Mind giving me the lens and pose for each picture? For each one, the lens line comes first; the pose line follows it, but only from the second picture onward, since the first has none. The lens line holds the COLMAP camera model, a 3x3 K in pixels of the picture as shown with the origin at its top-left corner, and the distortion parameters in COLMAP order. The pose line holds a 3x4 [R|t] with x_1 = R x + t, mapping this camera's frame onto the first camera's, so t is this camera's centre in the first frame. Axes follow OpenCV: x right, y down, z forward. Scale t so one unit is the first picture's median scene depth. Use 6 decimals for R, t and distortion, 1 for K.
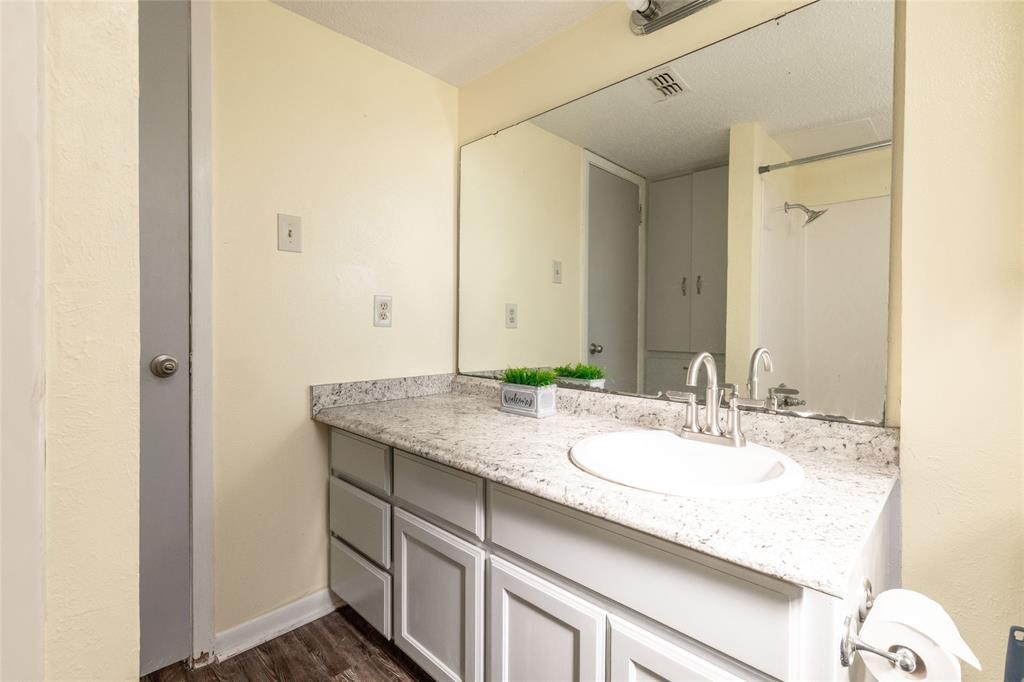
lens RADIAL K [[482.6, 0, 511.5], [0, 482.6, 335.5], [0, 0, 1]] dist [-0.000298, 0.000840]
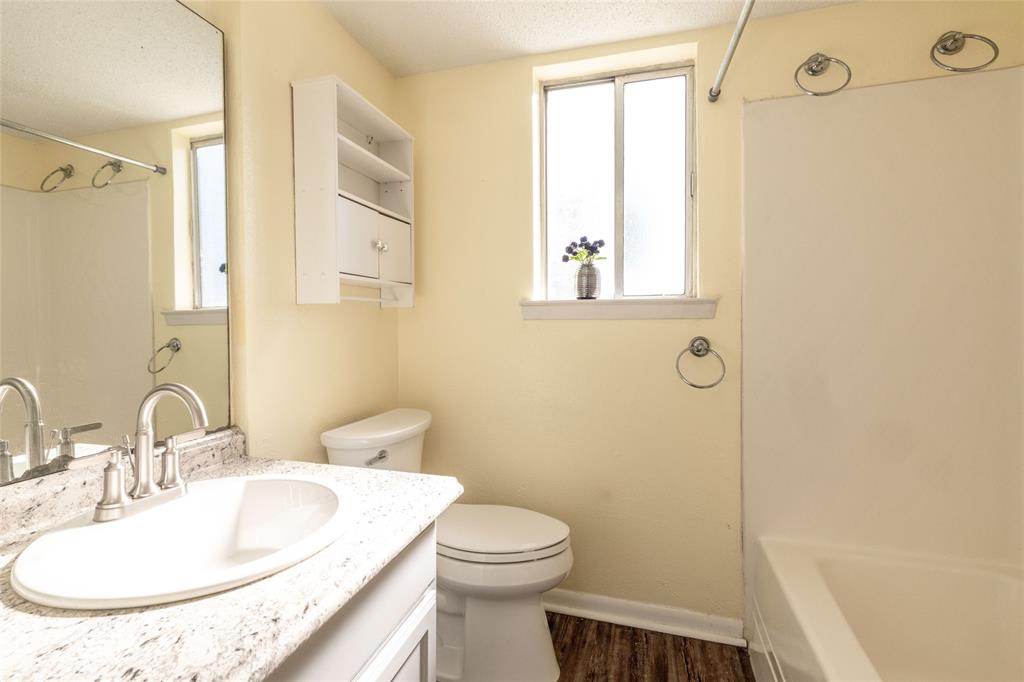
lens RADIAL K [[482.6, 0, 510.1], [0, 482.6, 335.5], [0, 0, 1]] dist [-0.000298, 0.000840]
pose [[-0.495419, -0.025571, 0.868278, -0.530745], [0.017222, 0.999081, 0.039250, -0.061807], [-0.868483, 0.034399, -0.494523, 0.950785]]
